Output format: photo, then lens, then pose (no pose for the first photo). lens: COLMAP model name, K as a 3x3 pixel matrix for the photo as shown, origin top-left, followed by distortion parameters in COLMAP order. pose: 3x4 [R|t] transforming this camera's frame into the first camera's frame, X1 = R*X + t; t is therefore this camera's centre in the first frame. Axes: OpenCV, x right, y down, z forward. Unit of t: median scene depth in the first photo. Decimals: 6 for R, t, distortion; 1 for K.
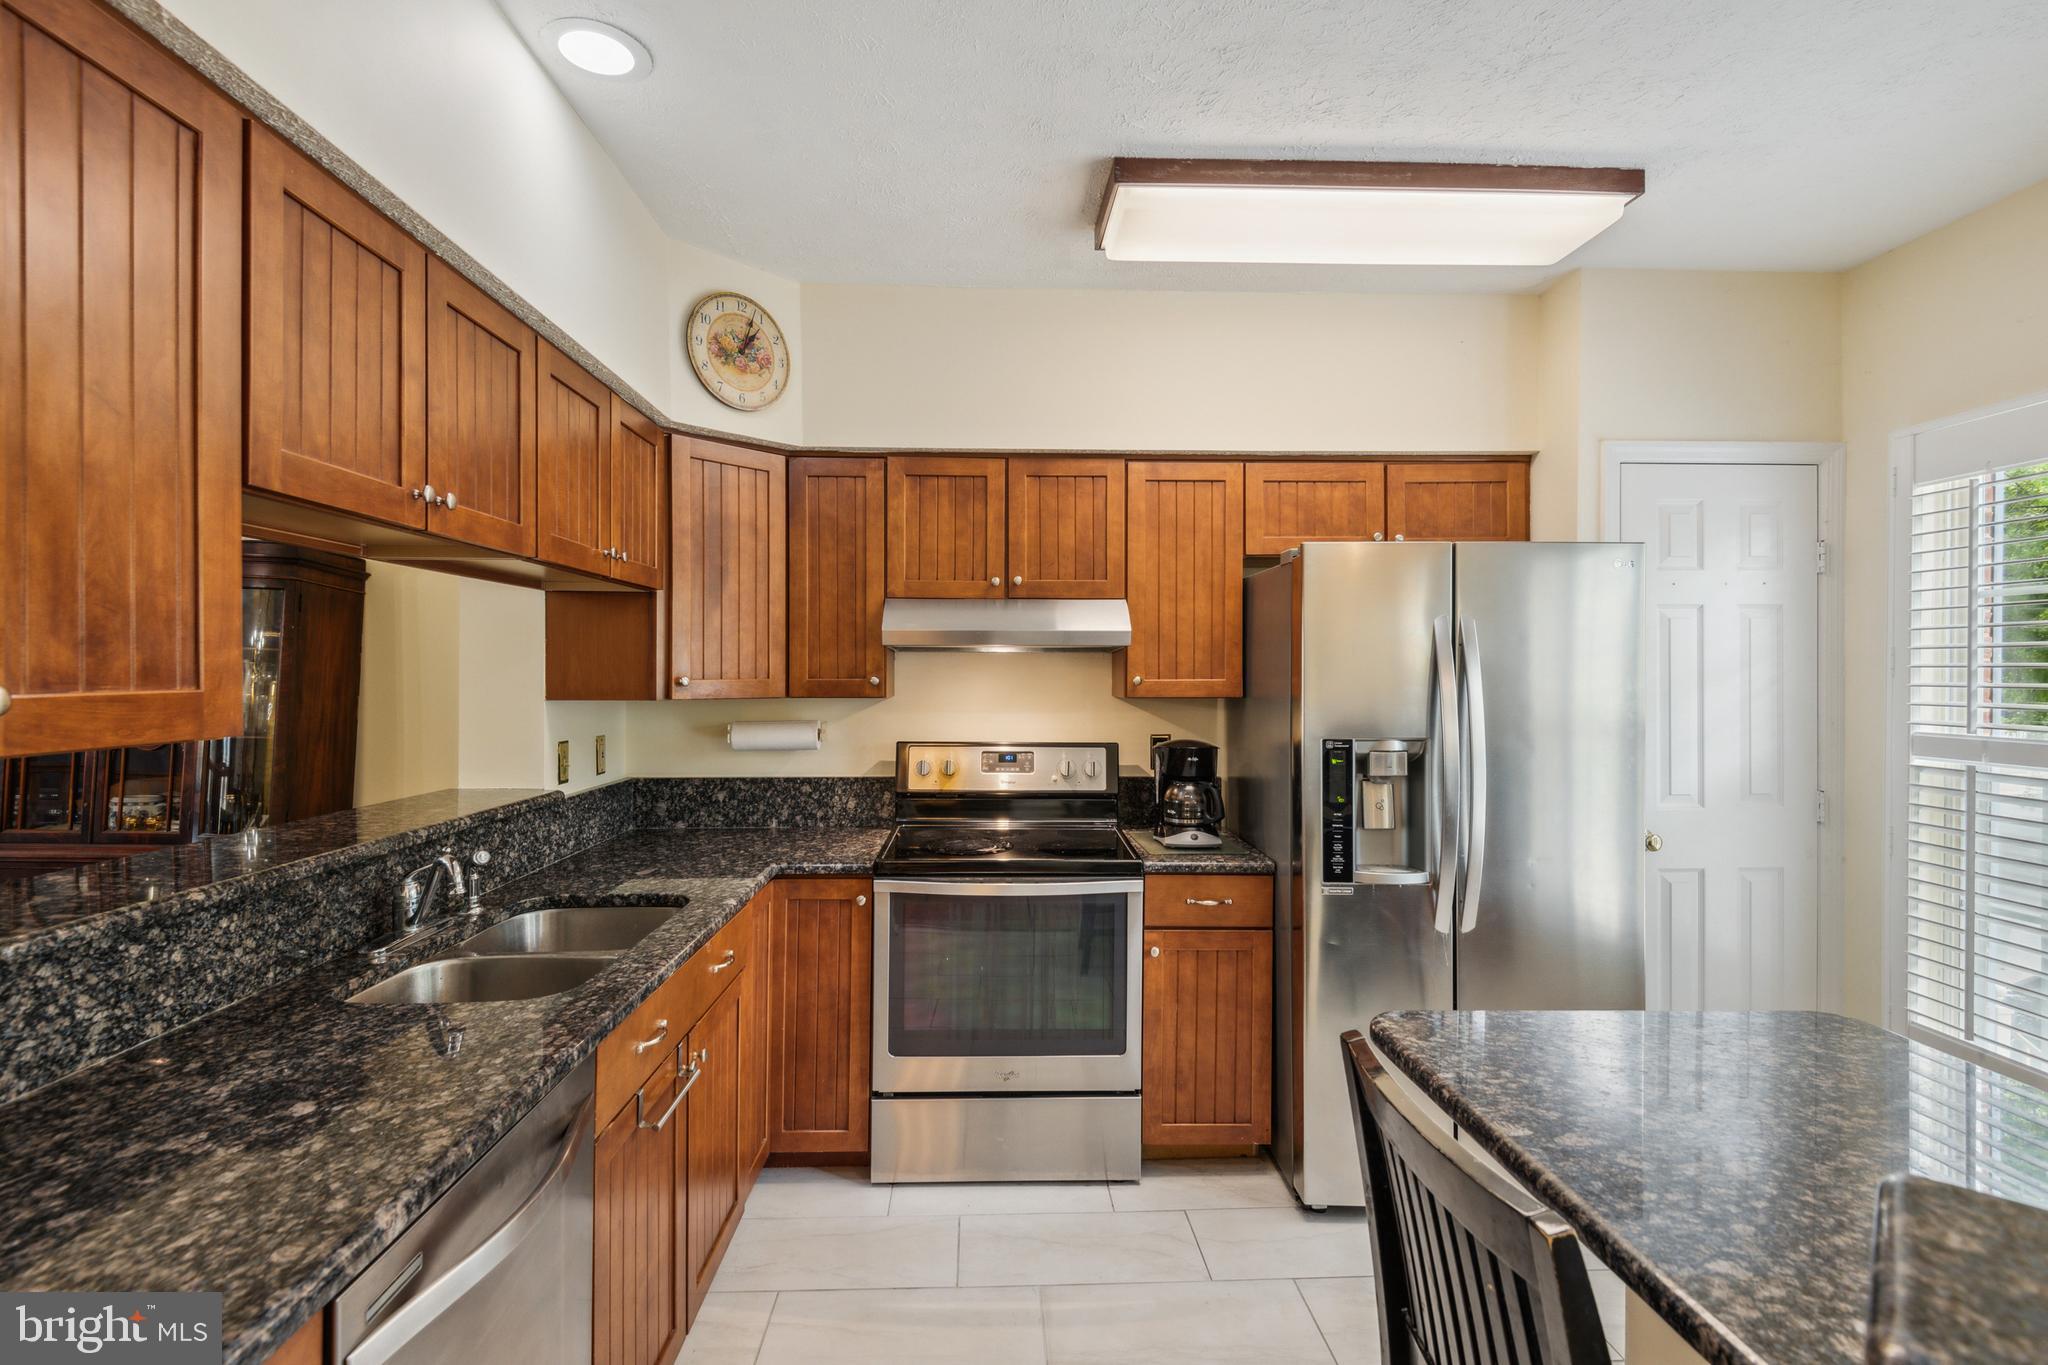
lens RADIAL K [[956.3, 0, 1024.0], [0, 956.3, 682.5], [0, 0, 1]] dist [0.011771, -0.000309]
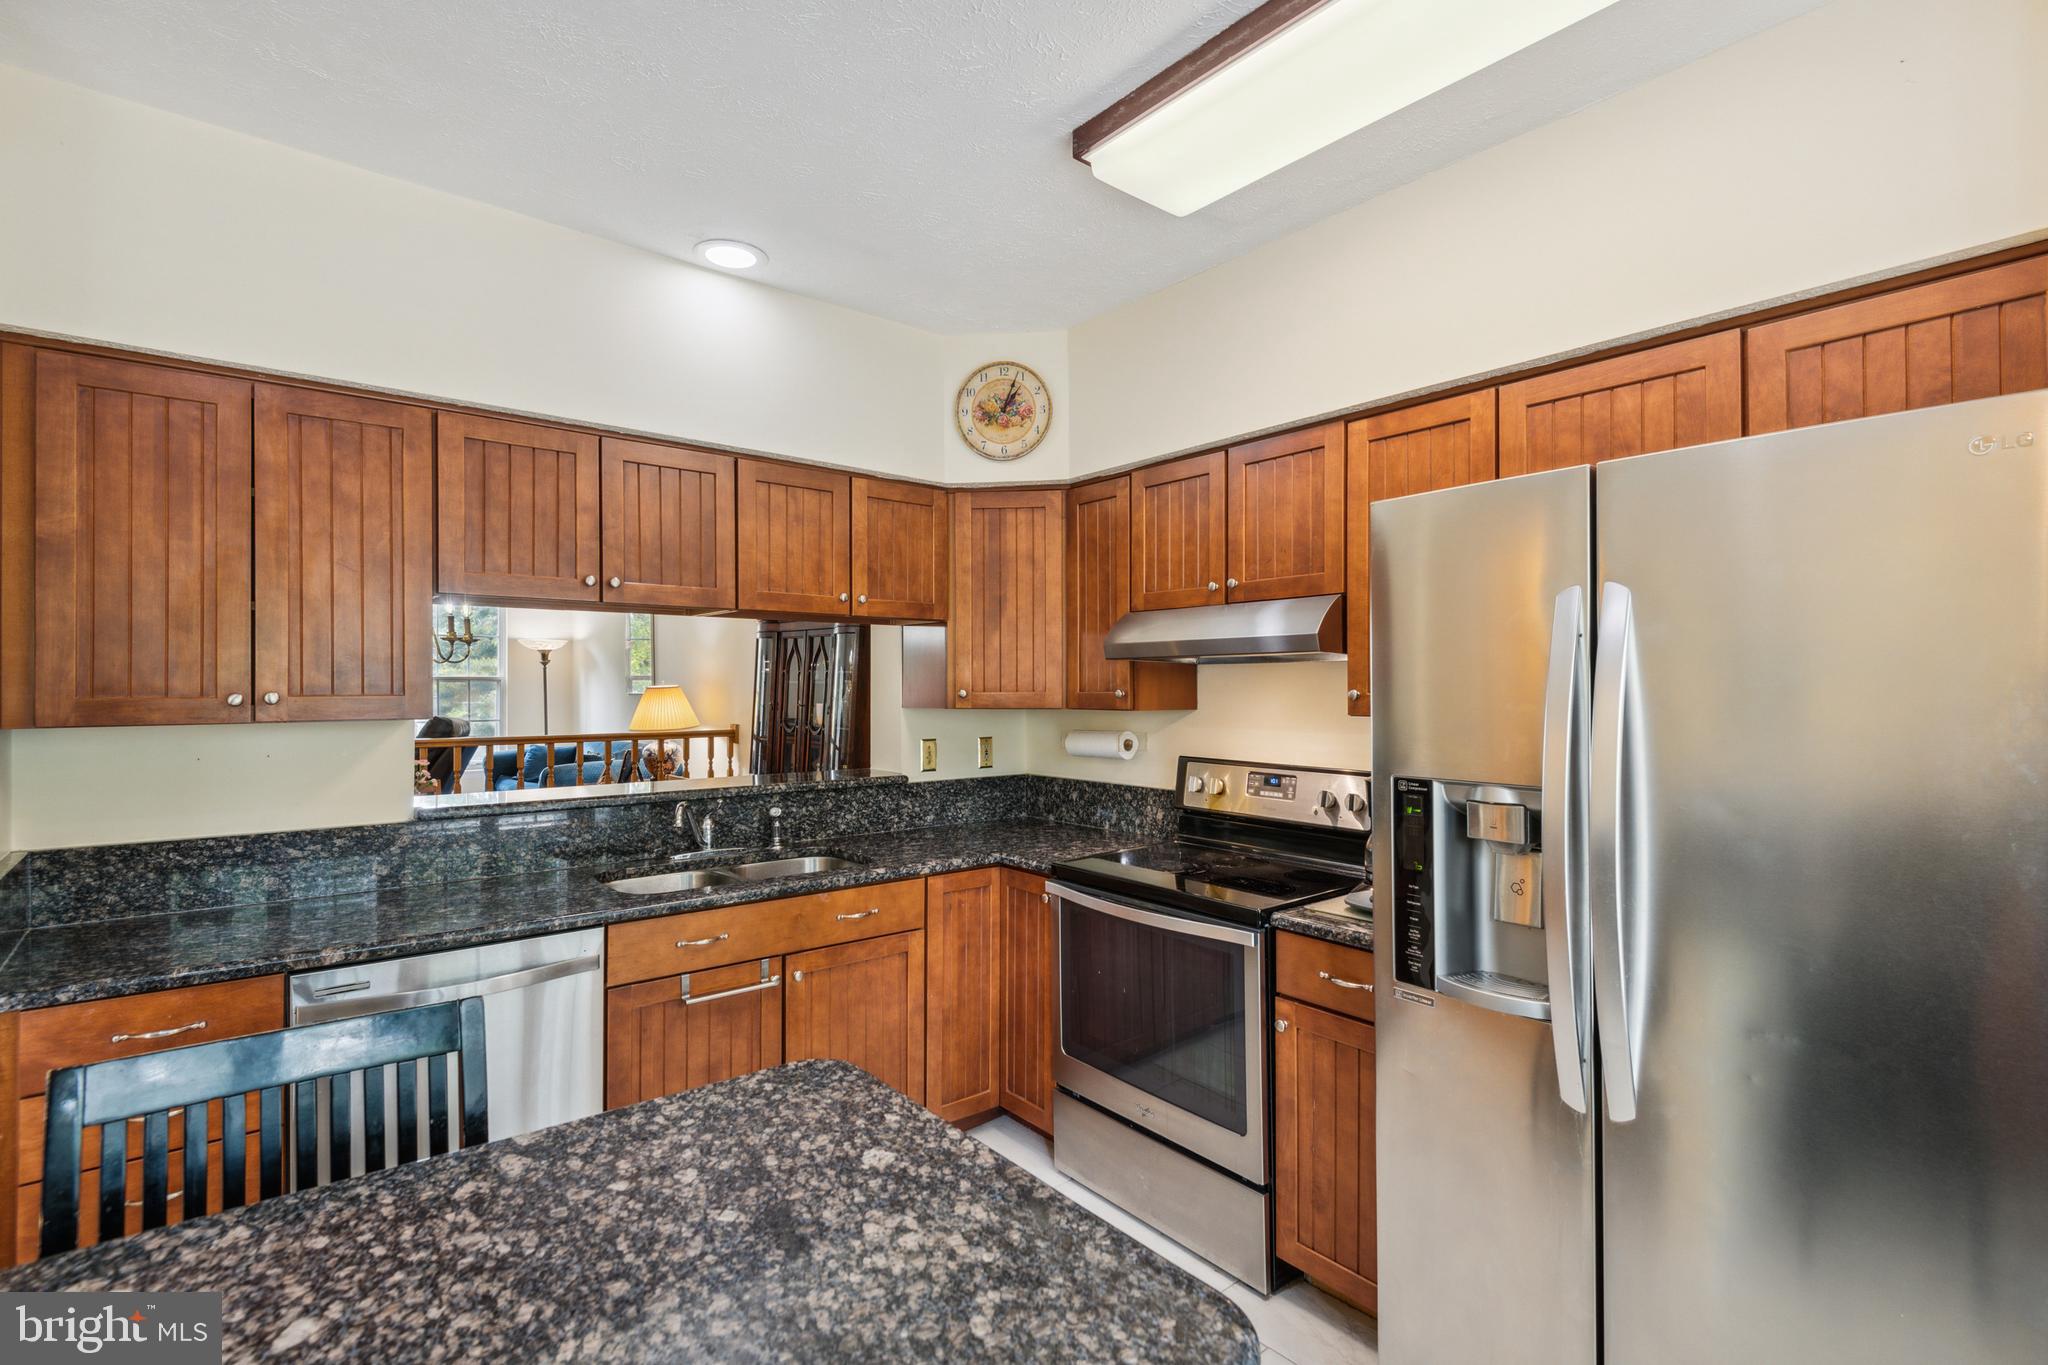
lens RADIAL K [[947.3, 0, 1024.0], [0, 947.3, 682.5], [0, 0, 1]] dist [0.001777, -0.000194]
pose [[0.605797, -0.007530, -0.795583, 0.599177], [-0.005009, 0.999899, -0.013278, 0.000607], [0.795603, 0.012029, 0.605698, 0.309234]]
